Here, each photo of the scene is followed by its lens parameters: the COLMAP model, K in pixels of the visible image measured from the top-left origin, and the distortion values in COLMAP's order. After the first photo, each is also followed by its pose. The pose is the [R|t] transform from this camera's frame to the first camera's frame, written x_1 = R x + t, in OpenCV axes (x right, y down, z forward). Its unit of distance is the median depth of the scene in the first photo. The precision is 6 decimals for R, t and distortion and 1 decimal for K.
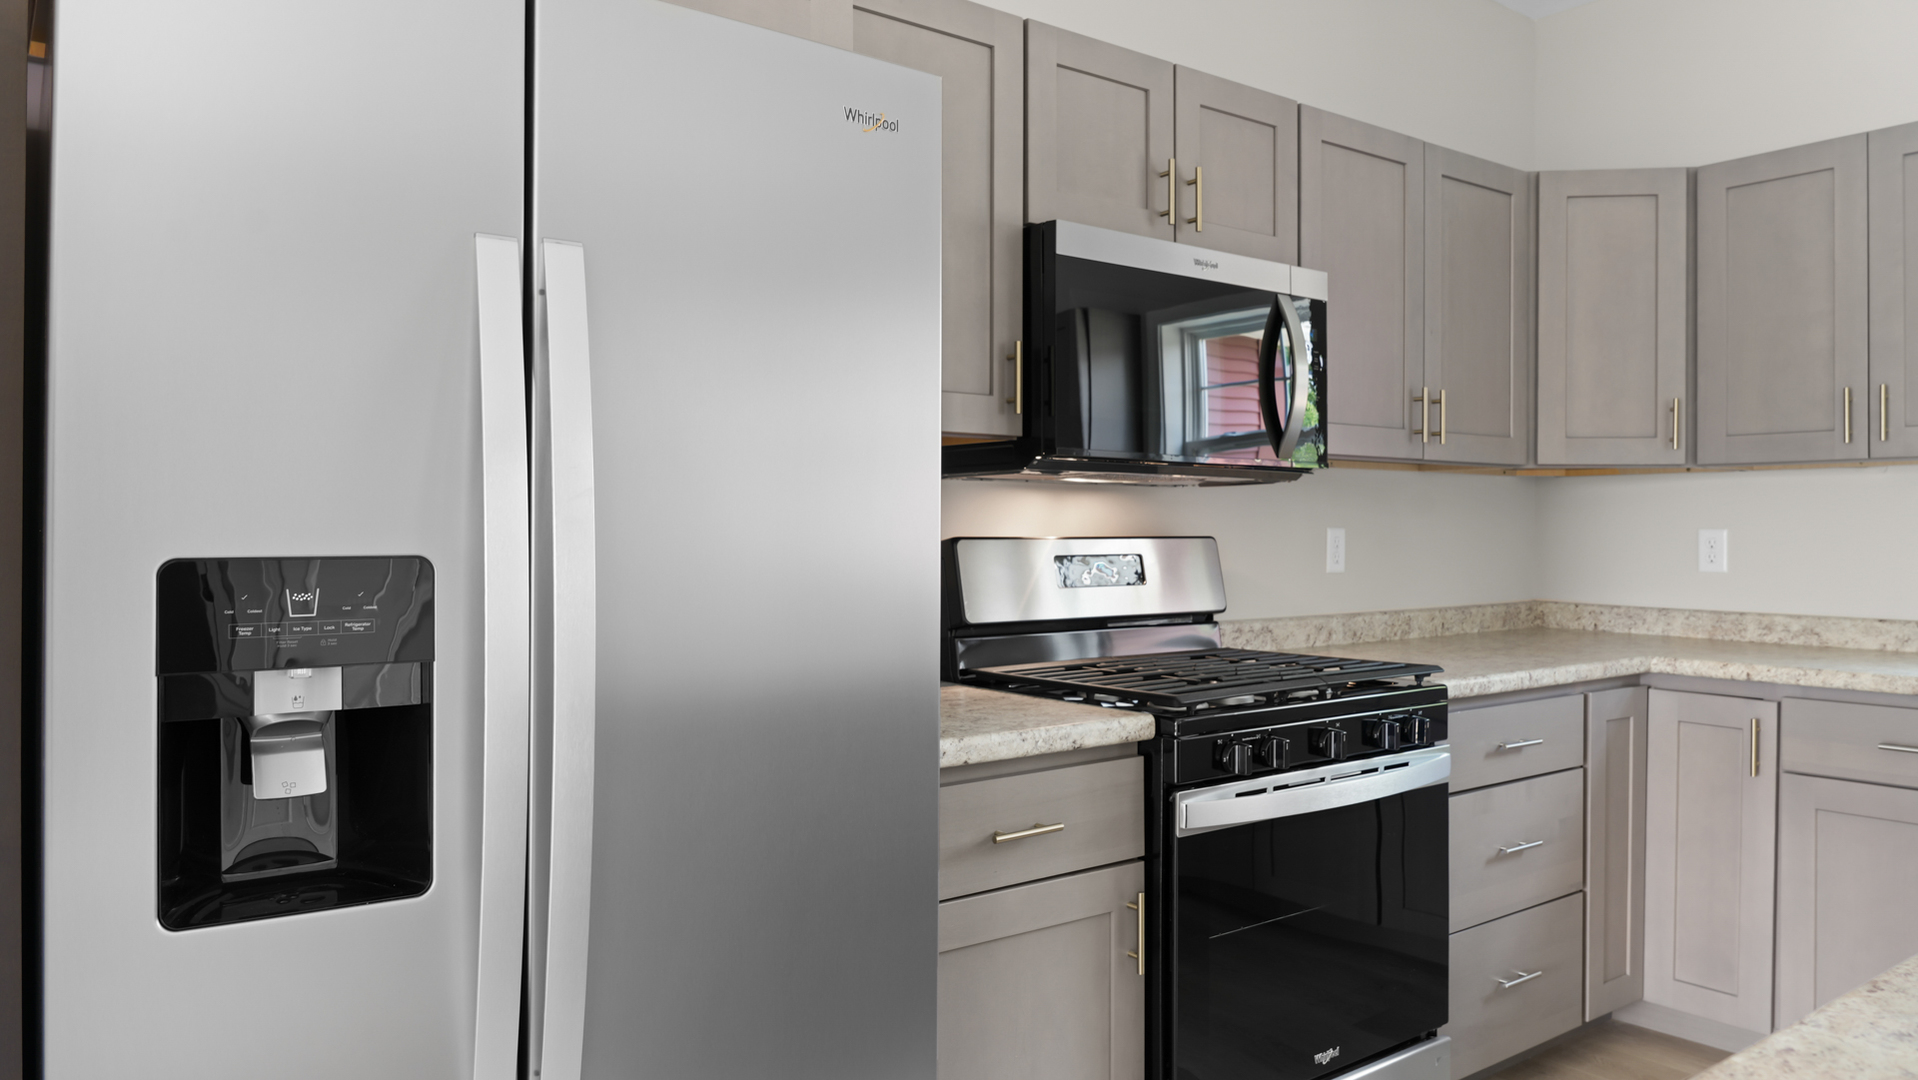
lens RADIAL K [[1356.3, 0, 959.0], [0, 1356.3, 540.0], [0, 0, 1]] dist [0.001520, -0.000856]
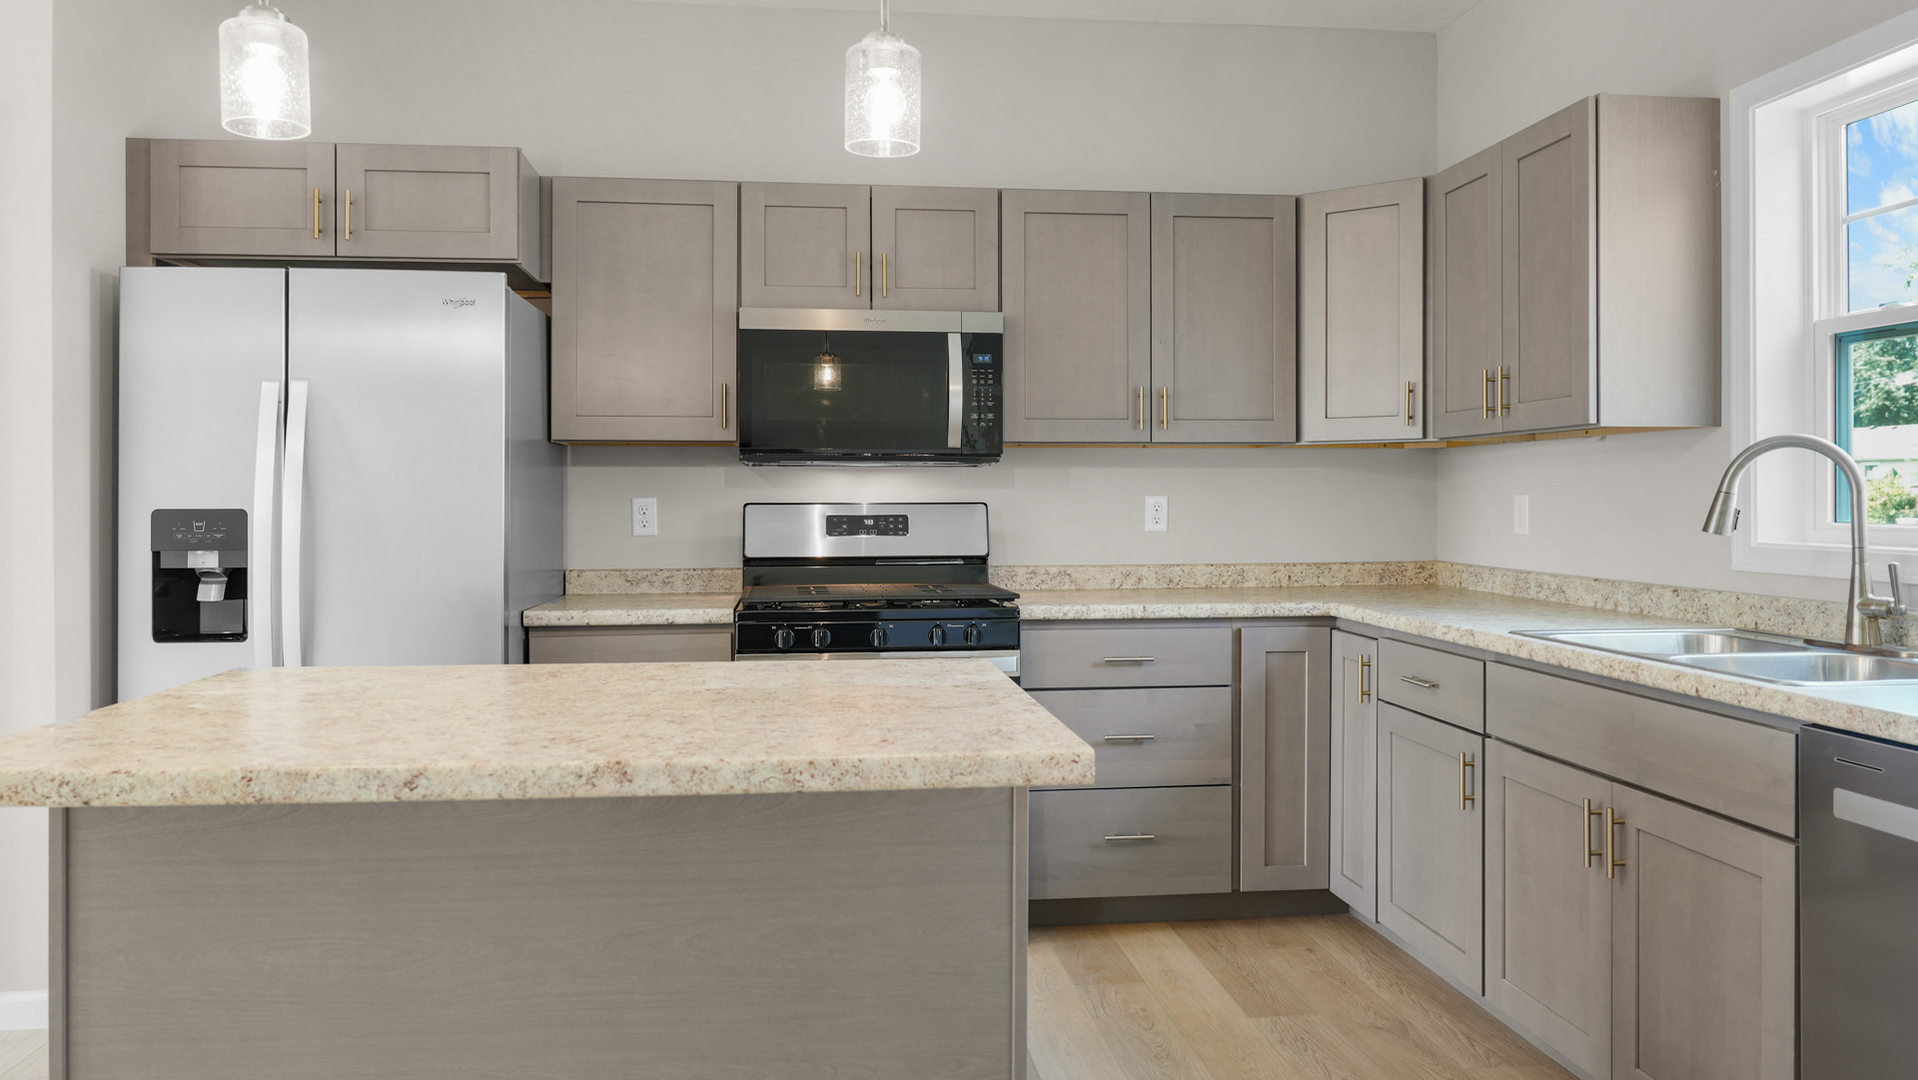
lens RADIAL K [[1309.2, 0, 959.0], [0, 1309.2, 540.0], [0, 0, 1]] dist [-0.005626, -0.002471]
pose [[0.835744, 0.010328, -0.549023, 0.811173], [0.000031, 0.999822, 0.018856, 0.009200], [0.549120, -0.015775, 0.835595, -0.122237]]
